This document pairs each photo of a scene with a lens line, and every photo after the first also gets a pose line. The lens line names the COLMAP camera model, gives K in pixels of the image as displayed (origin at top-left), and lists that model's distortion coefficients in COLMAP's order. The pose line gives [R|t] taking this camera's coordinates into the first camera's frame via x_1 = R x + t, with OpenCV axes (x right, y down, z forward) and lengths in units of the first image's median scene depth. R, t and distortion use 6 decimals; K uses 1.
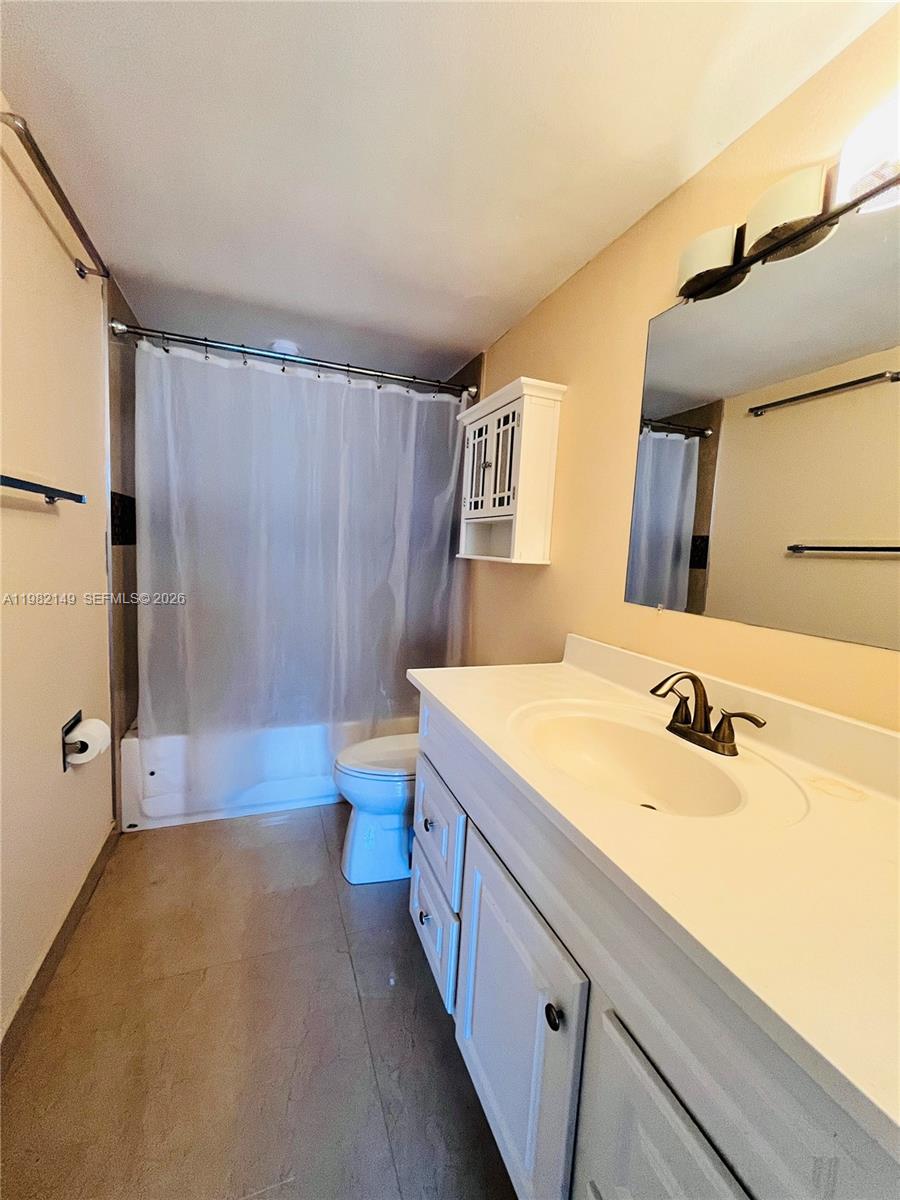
lens RADIAL K [[483.4, 0, 450.0], [0, 483.4, 600.0], [0, 0, 1]] dist [-0.002562, -0.000197]
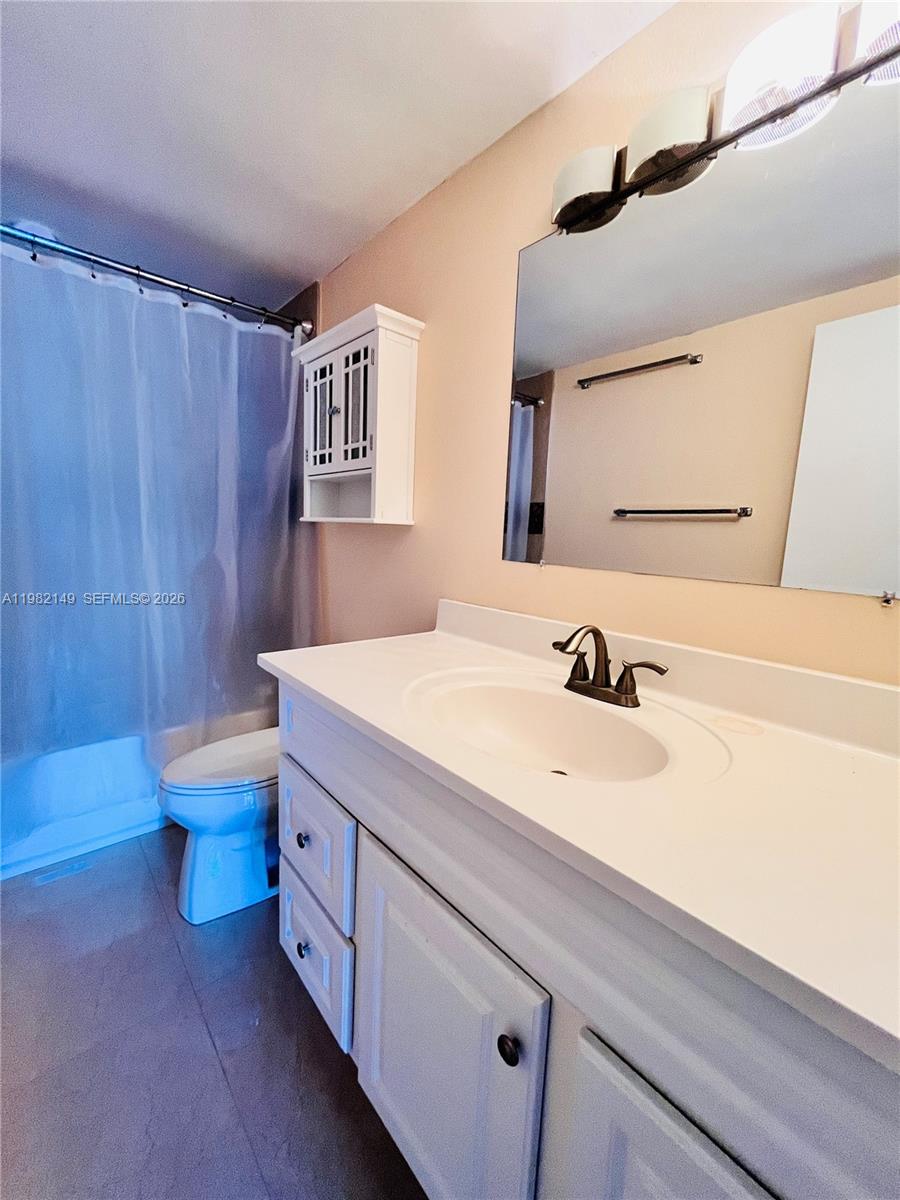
lens RADIAL K [[483.4, 0, 450.0], [0, 483.4, 600.0], [0, 0, 1]] dist [-0.002562, -0.000197]
pose [[0.938522, -0.059251, 0.340097, -0.046542], [0.043029, 0.997556, 0.055050, 0.020020], [-0.342528, -0.037032, 0.938778, 0.118111]]
